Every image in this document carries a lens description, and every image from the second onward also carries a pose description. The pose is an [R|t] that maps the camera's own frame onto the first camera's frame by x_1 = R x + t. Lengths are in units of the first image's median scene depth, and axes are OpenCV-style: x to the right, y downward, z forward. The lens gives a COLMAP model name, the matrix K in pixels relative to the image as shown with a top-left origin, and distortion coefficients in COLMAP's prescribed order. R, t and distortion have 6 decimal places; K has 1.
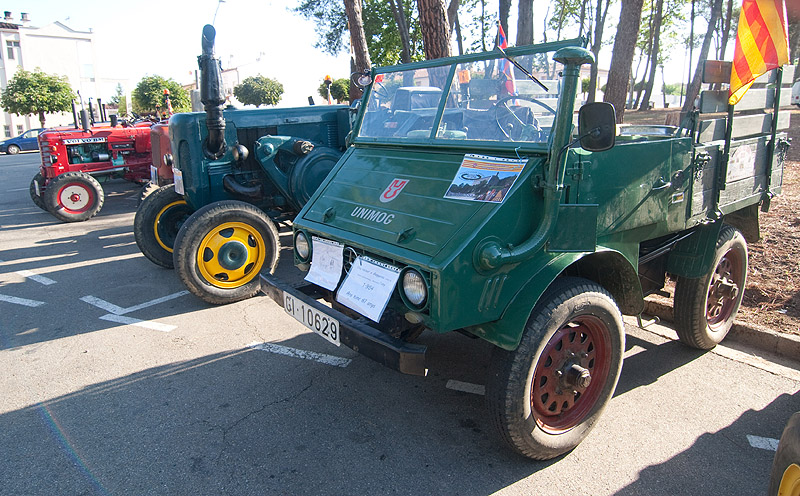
lens RADIAL K [[504.2, 0, 380.2], [0, 504.2, 213.5], [0, 0, 1]] dist [-0.007538, -0.006507]
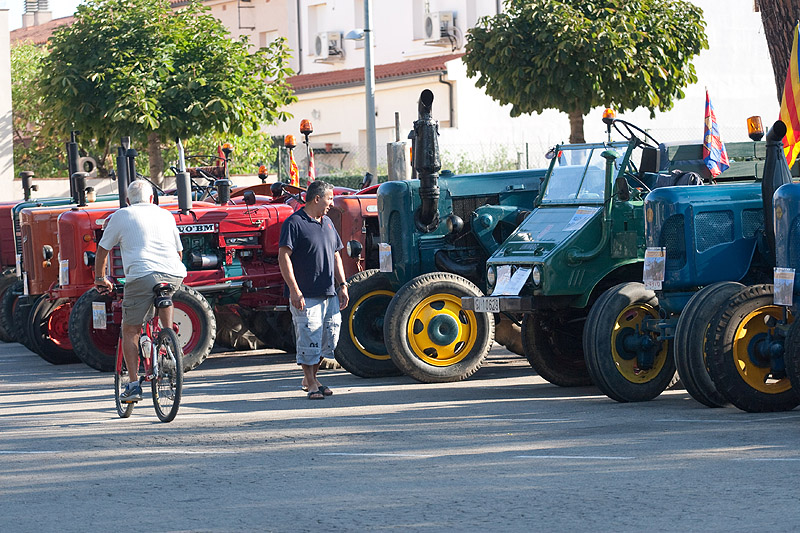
lens RADIAL K [[4317.7, 0, 400.0], [0, 4317.7, 266.5], [0, 0, 1]] dist [0.268090, 12.058216]
pose [[0.956393, -0.010557, -0.291892, 0.943889], [-0.036616, 0.987129, -0.155677, 0.582075], [0.289778, 0.159577, 0.943697, -3.161431]]
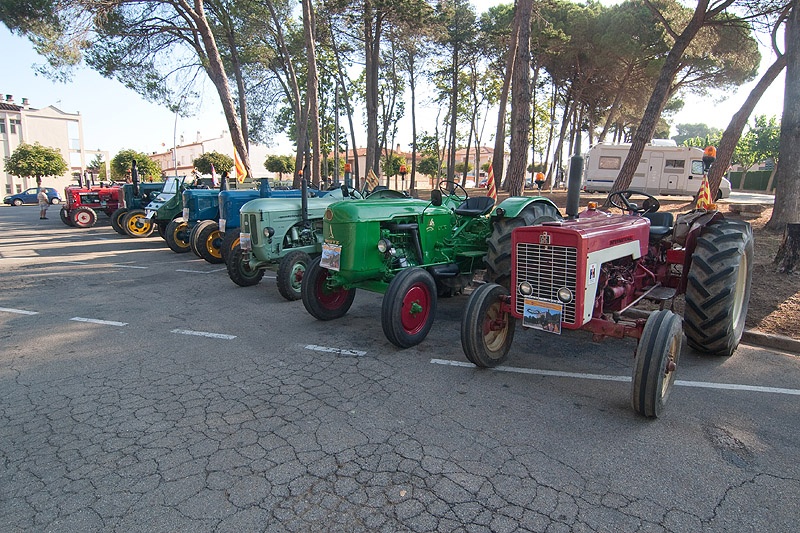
lens RADIAL K [[475.4, 0, 403.7], [0, 475.4, 266.9], [0, 0, 1]] dist [0.000261, -0.013819]
pose [[0.994988, 0.013112, 0.099135, 0.589050], [-0.010829, 0.999665, -0.023526, 0.210718], [-0.099410, 0.022334, 0.994796, -1.200746]]
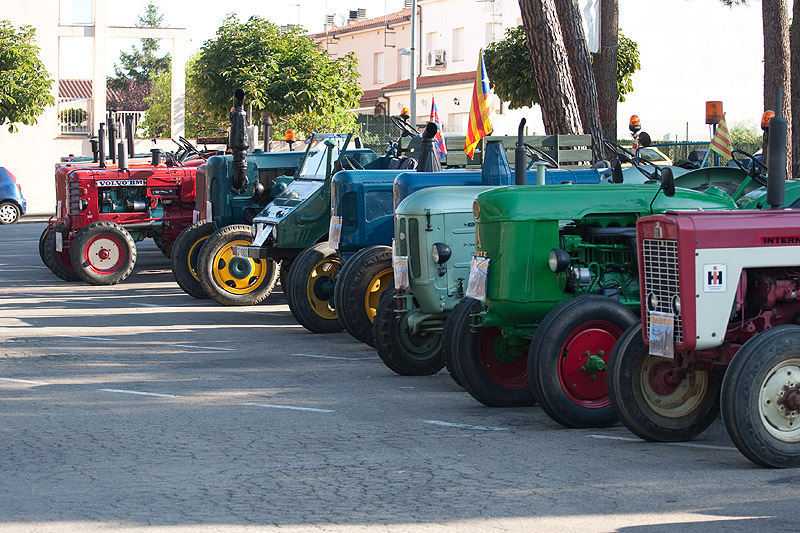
lens RADIAL K [[2602.4, 0, 400.0], [0, 2602.4, 266.5], [0, 0, 1]] dist [-0.266914, -0.855367]
pose [[0.932771, 0.035713, -0.358695, 1.158242], [-0.085191, 0.988732, -0.123093, 0.406289], [0.350258, 0.145376, 0.925303, -2.343033]]
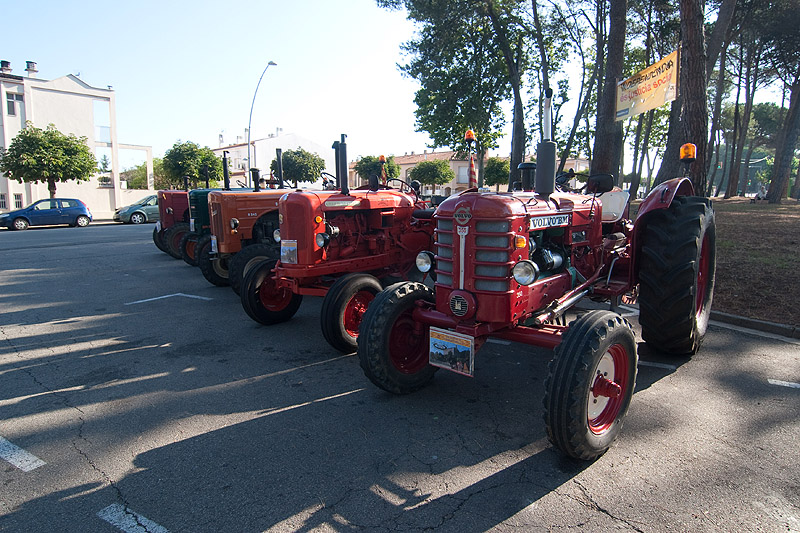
lens RADIAL K [[475.4, 0, 403.7], [0, 475.4, 266.9], [0, 0, 1]] dist [0.000261, -0.013819]
pose [[0.992800, 0.013341, 0.119039, -0.717253], [-0.007326, 0.998681, -0.050823, -0.087614], [-0.119560, 0.049585, 0.991588, 0.631858]]
